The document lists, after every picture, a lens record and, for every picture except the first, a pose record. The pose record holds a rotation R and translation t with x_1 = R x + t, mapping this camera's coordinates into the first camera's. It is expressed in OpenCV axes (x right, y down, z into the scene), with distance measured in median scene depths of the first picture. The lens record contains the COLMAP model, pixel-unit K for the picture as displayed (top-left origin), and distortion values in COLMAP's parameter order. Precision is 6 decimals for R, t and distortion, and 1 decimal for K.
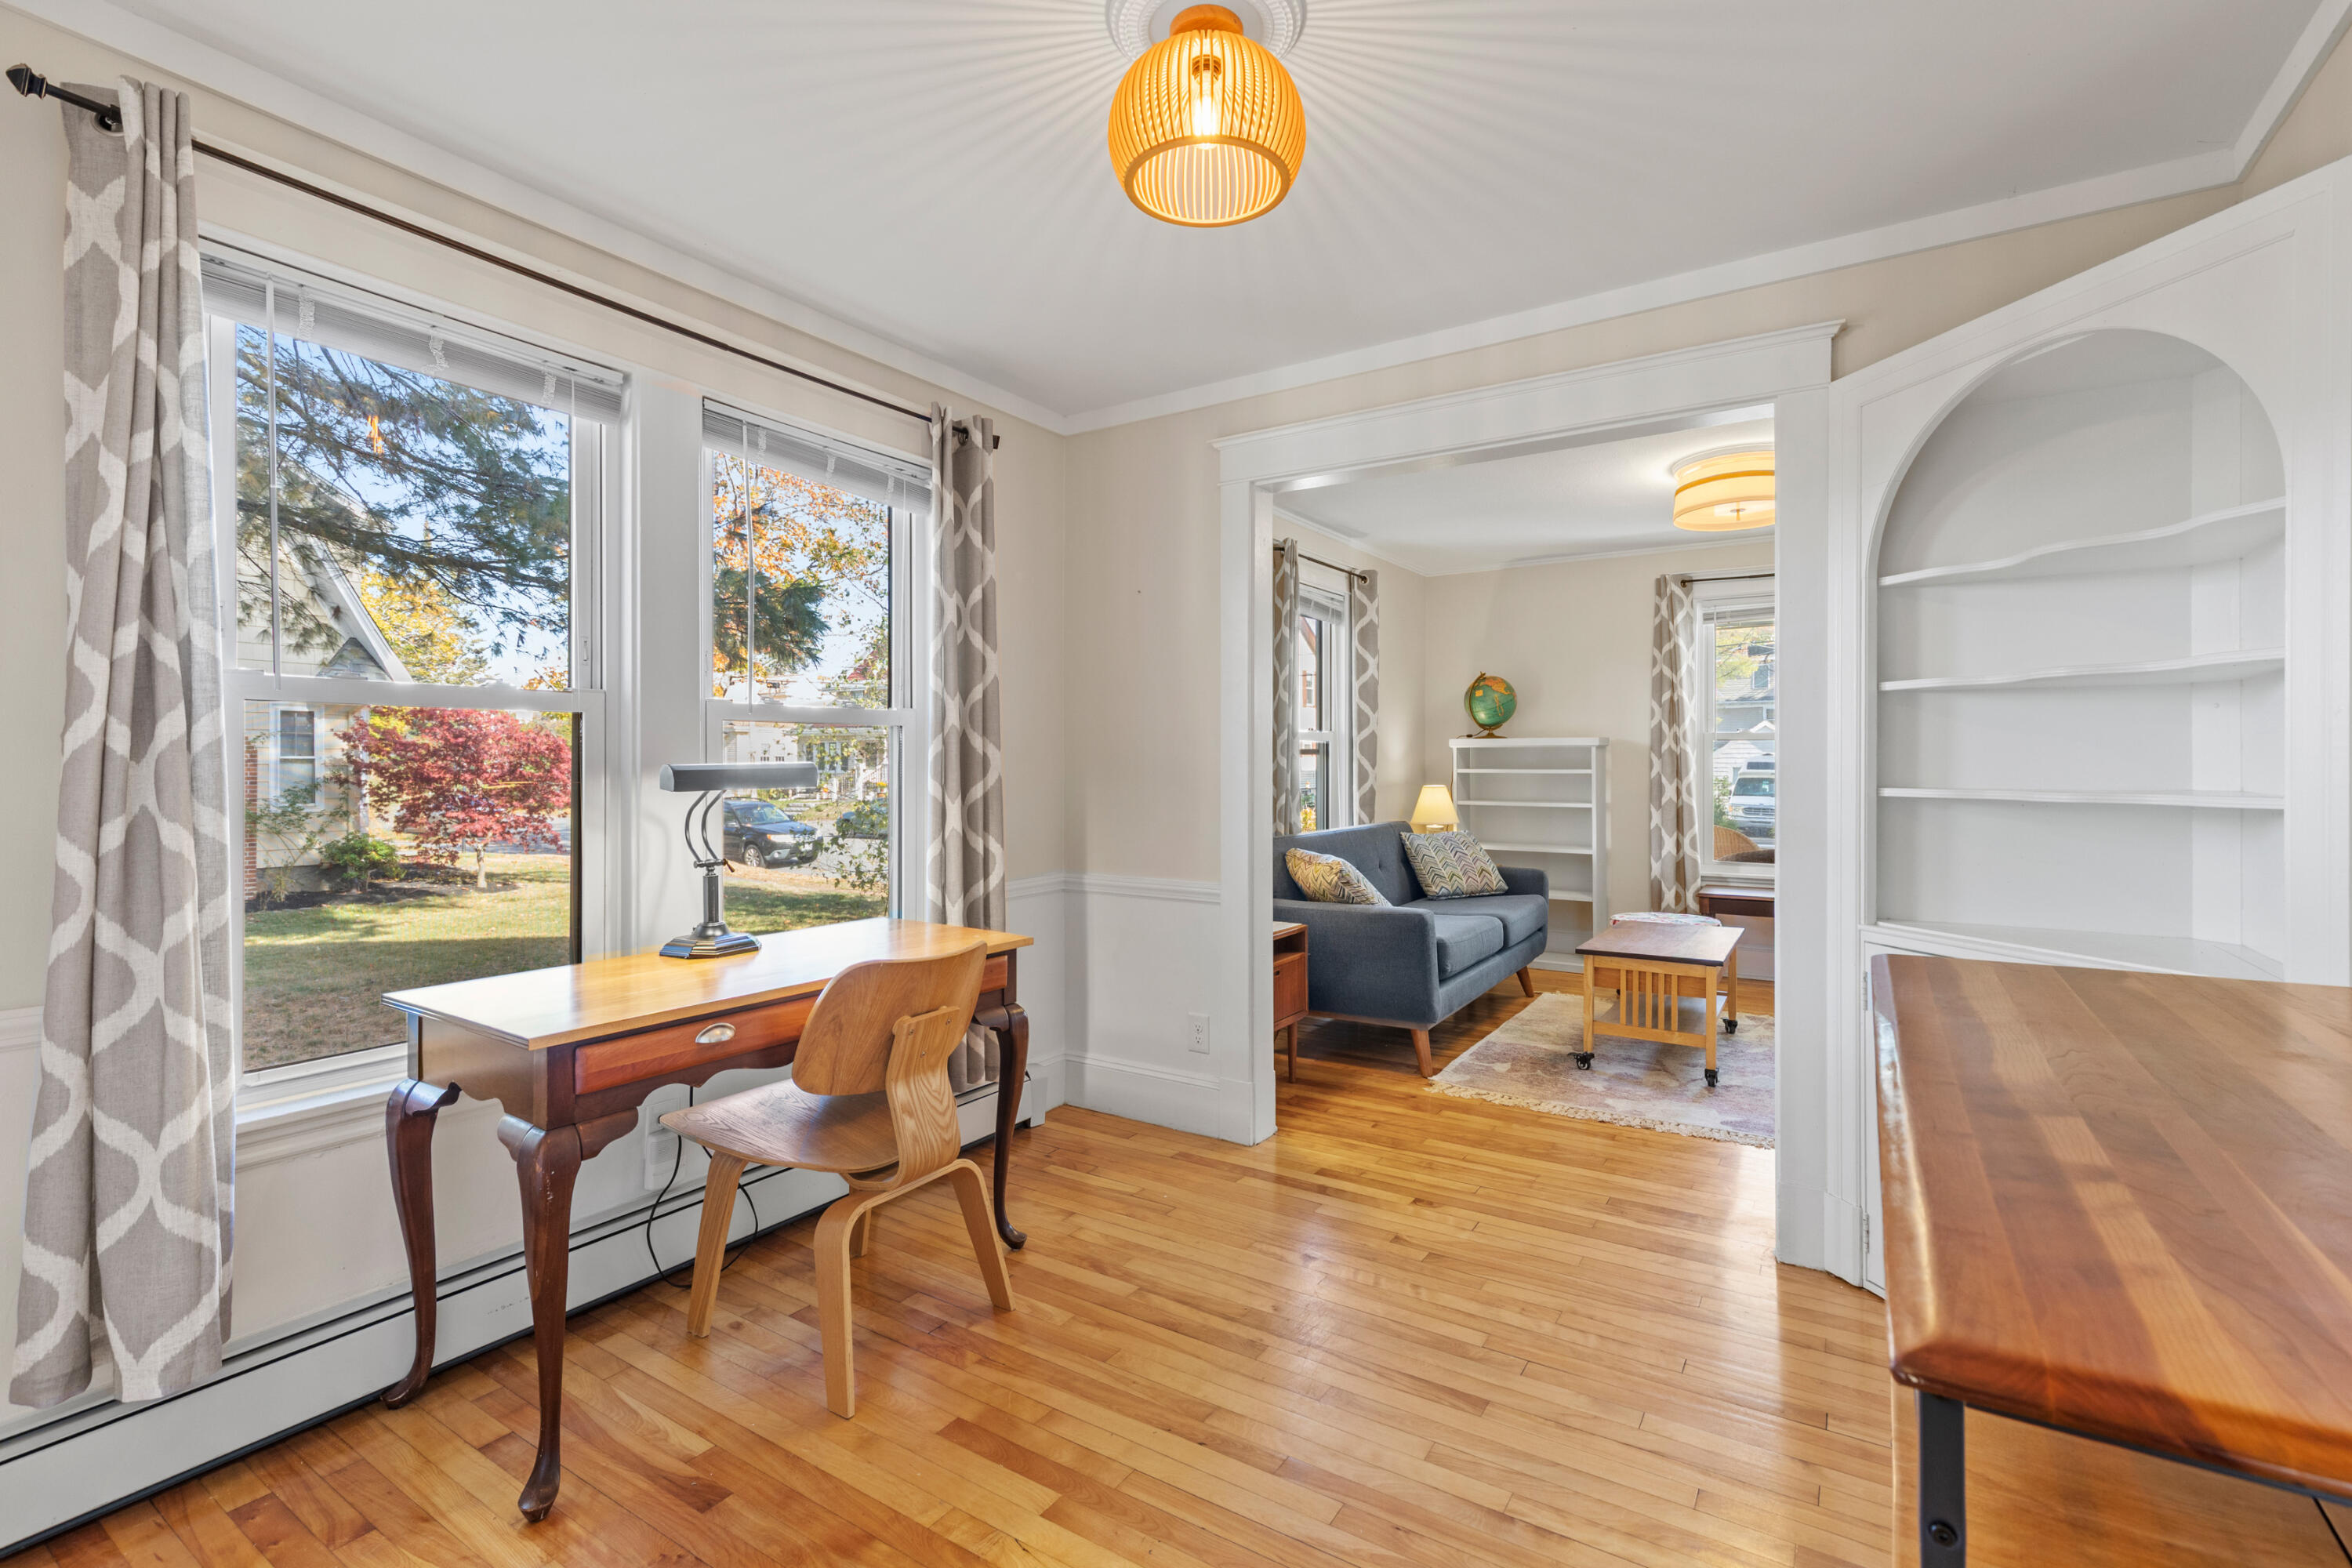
lens RADIAL K [[1061.9, 0, 1185.0], [0, 1061.9, 773.6], [0, 0, 1]] dist [0.008273, -0.000514]
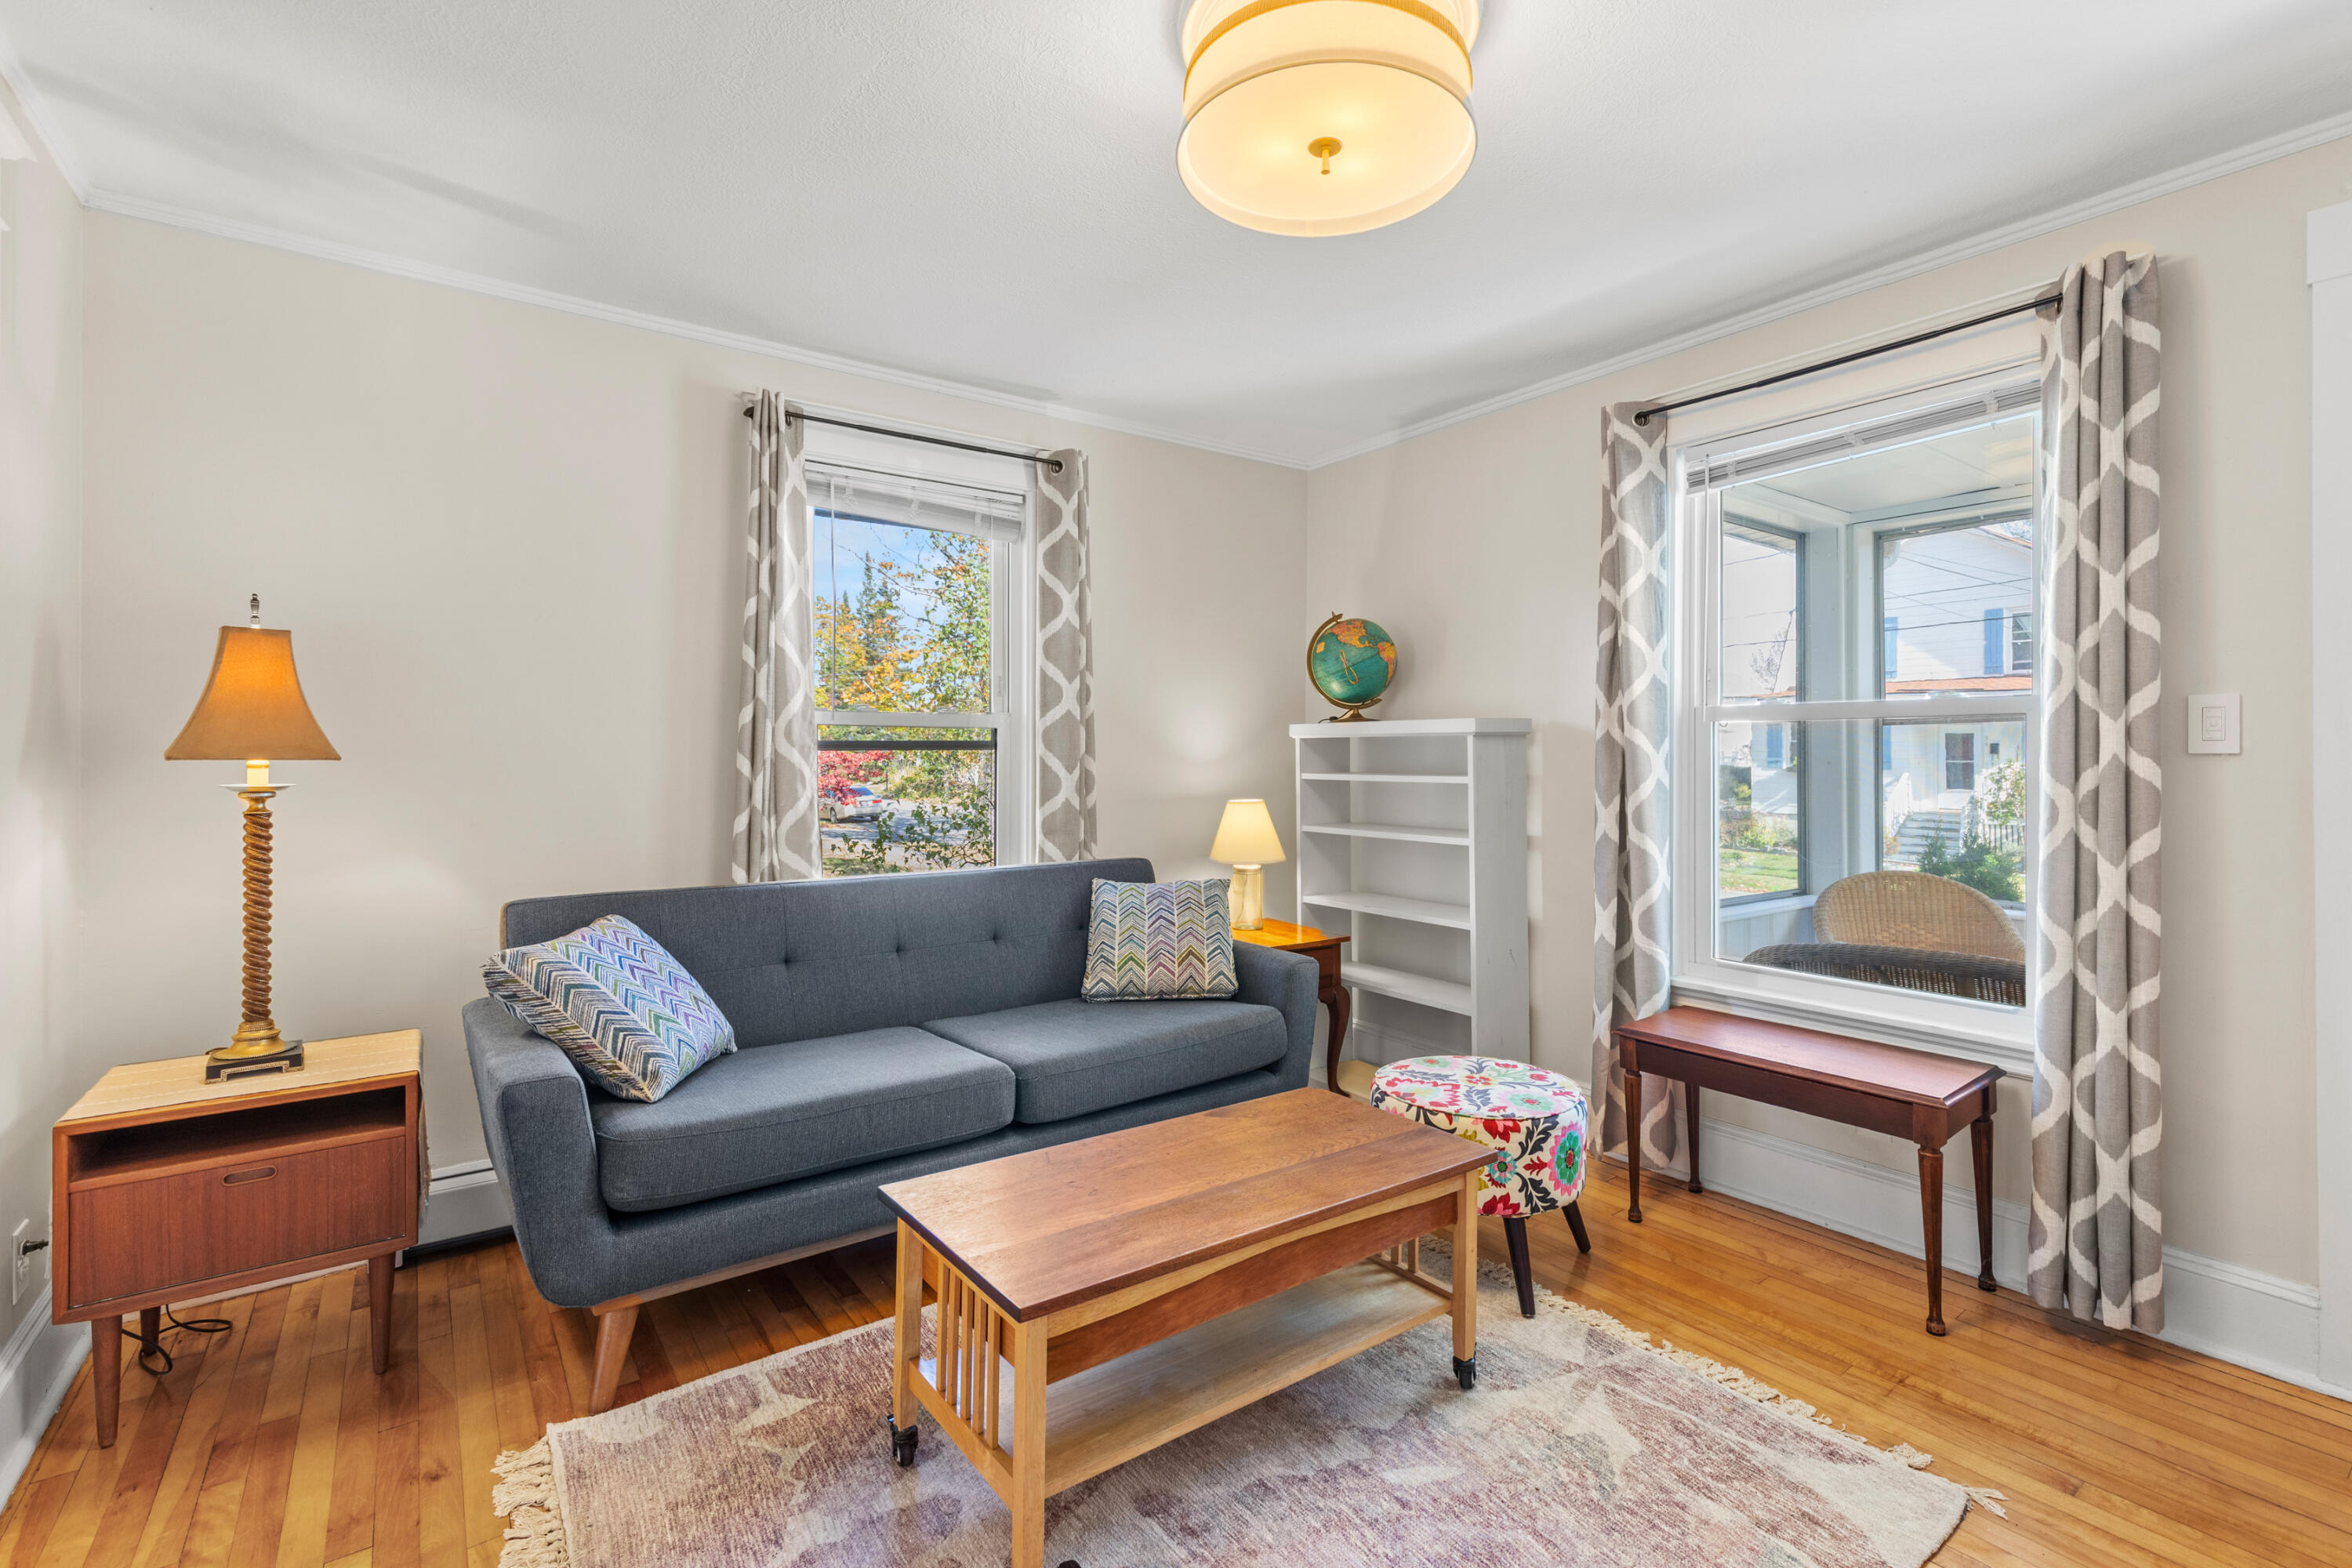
lens RADIAL K [[1061.9, 0, 1197.4], [0, 1061.9, 762.5], [0, 0, 1]] dist [0.008273, -0.000514]
pose [[0.932905, 0.006275, -0.360068, 0.455447], [-0.007770, 0.999966, -0.002704, -0.008799], [0.360039, 0.005320, 0.932922, 0.442247]]
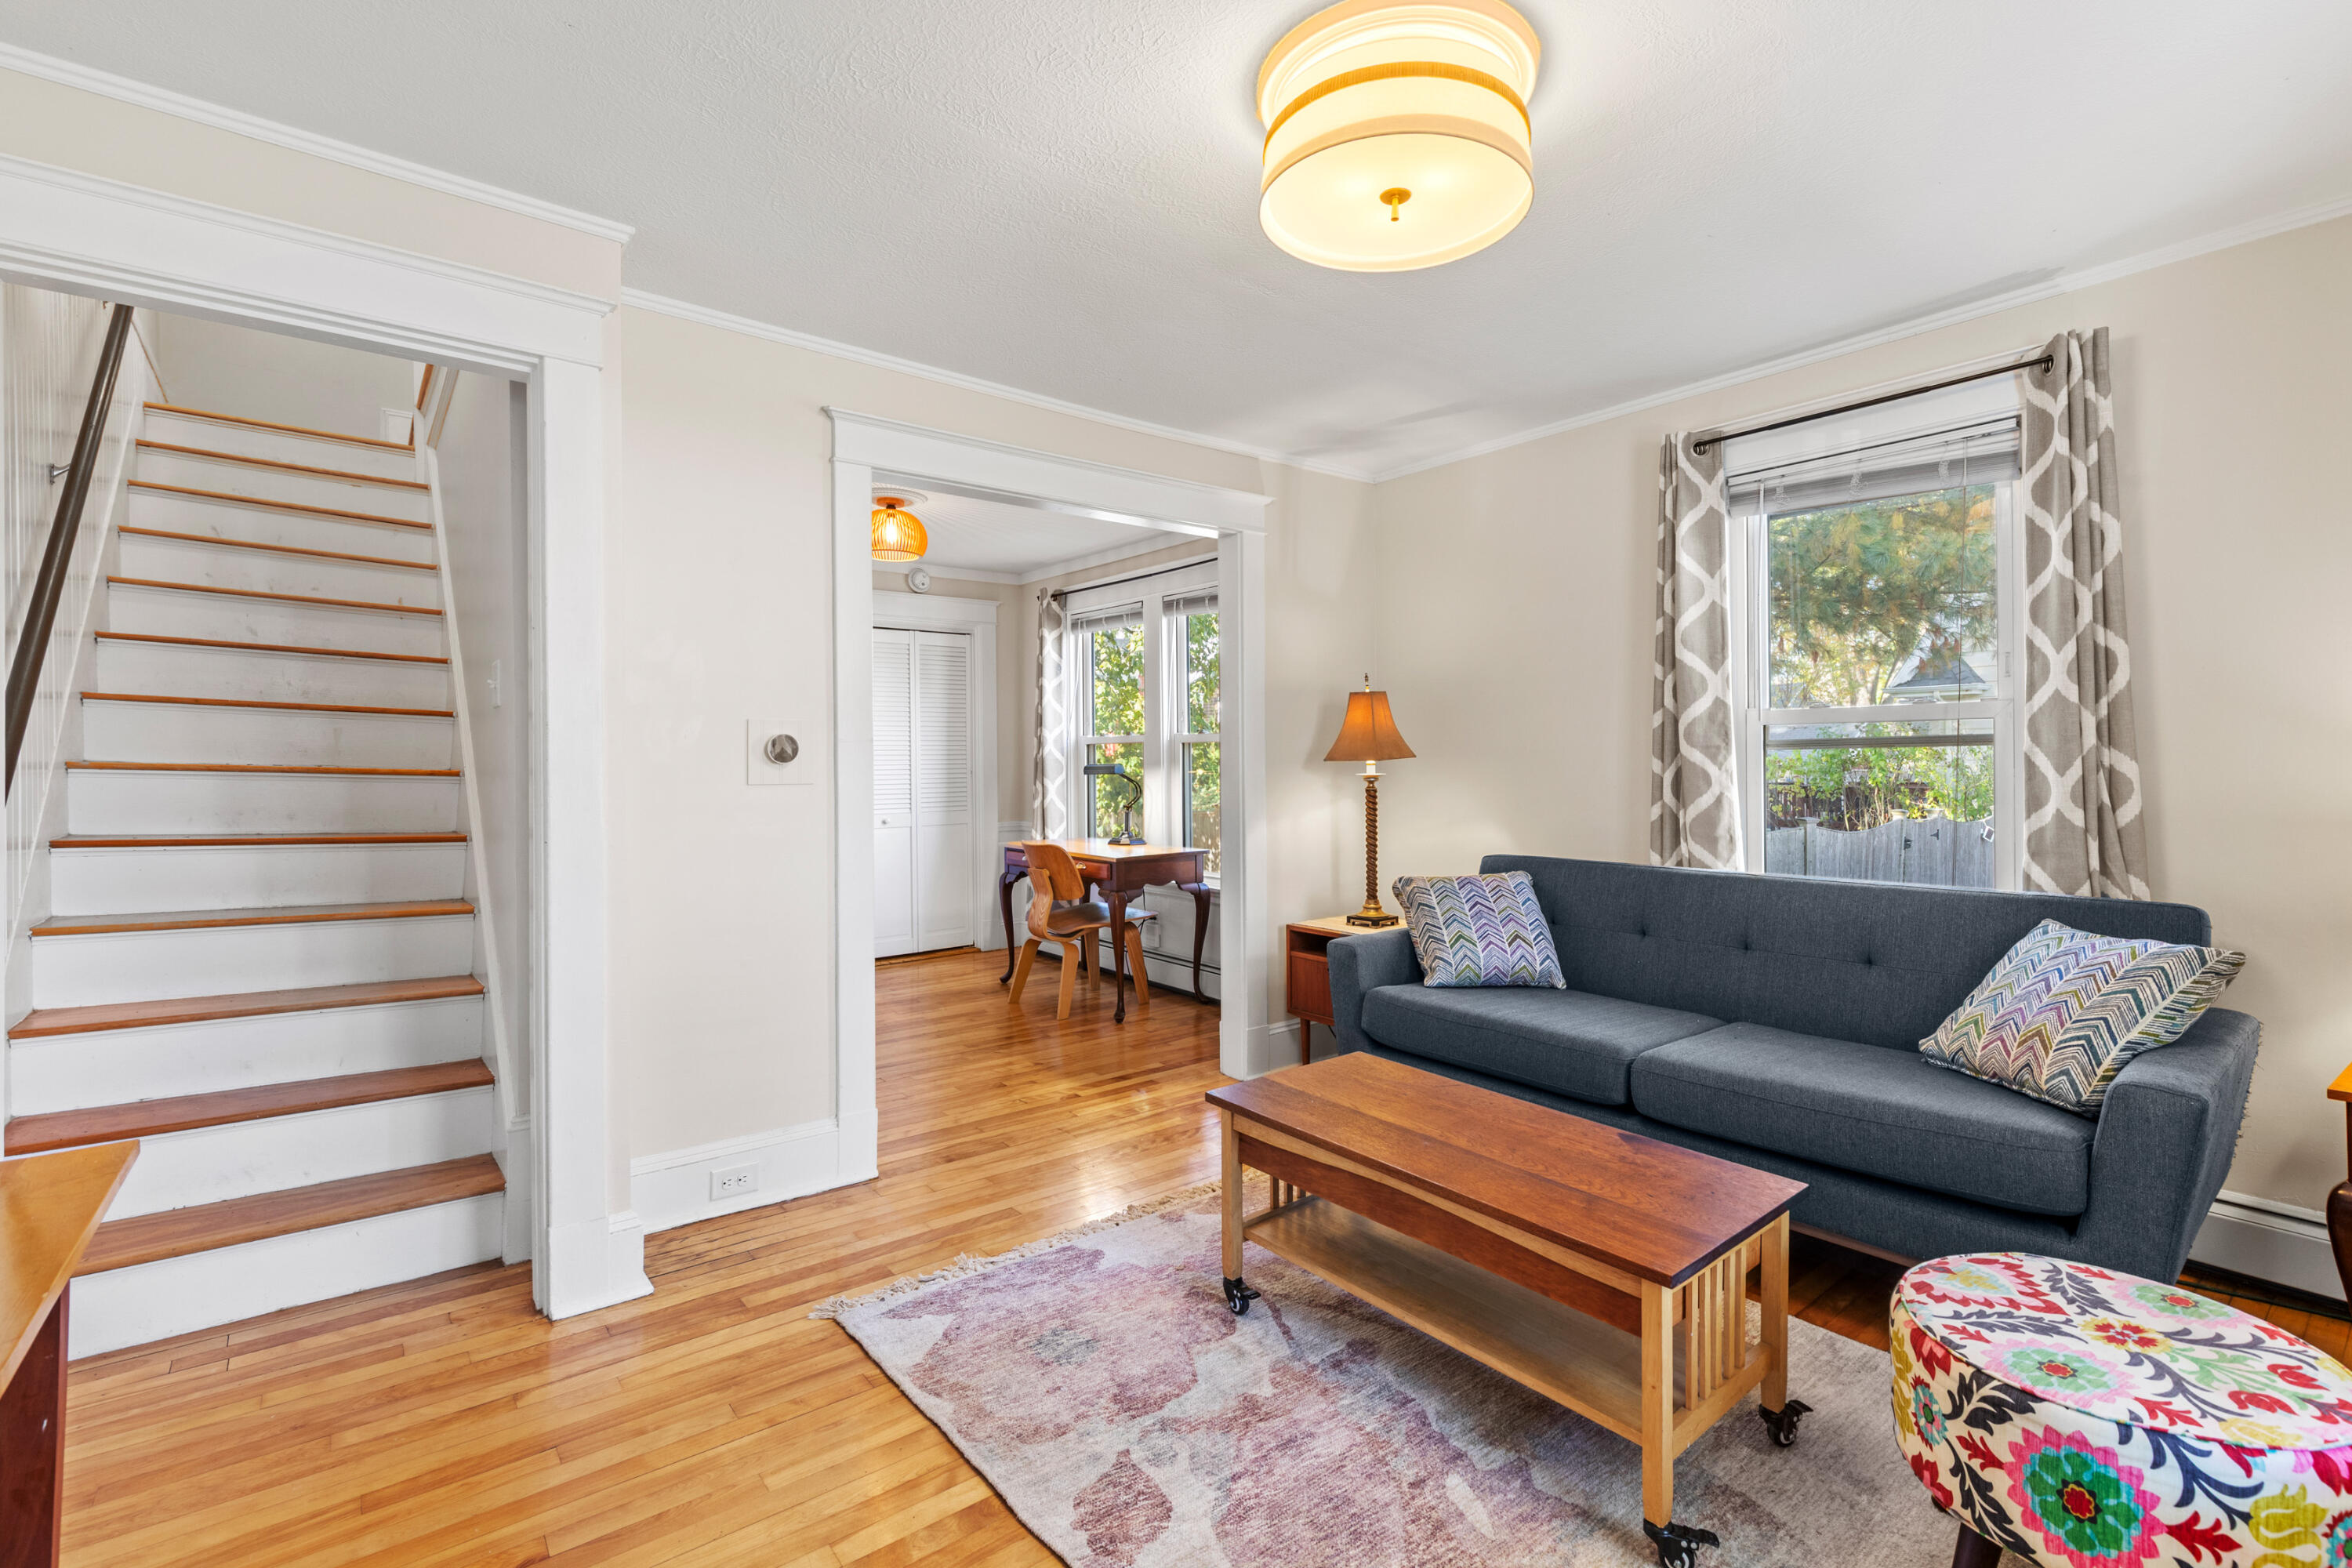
lens RADIAL K [[1061.9, 0, 1185.3], [0, 1061.9, 767.6], [0, 0, 1]] dist [0.008273, -0.000514]
pose [[-0.325023, 0.010885, -0.945643, 0.709170], [-0.001096, 0.999929, 0.011886, -0.011794], [0.945705, 0.004900, -0.324988, 0.774609]]
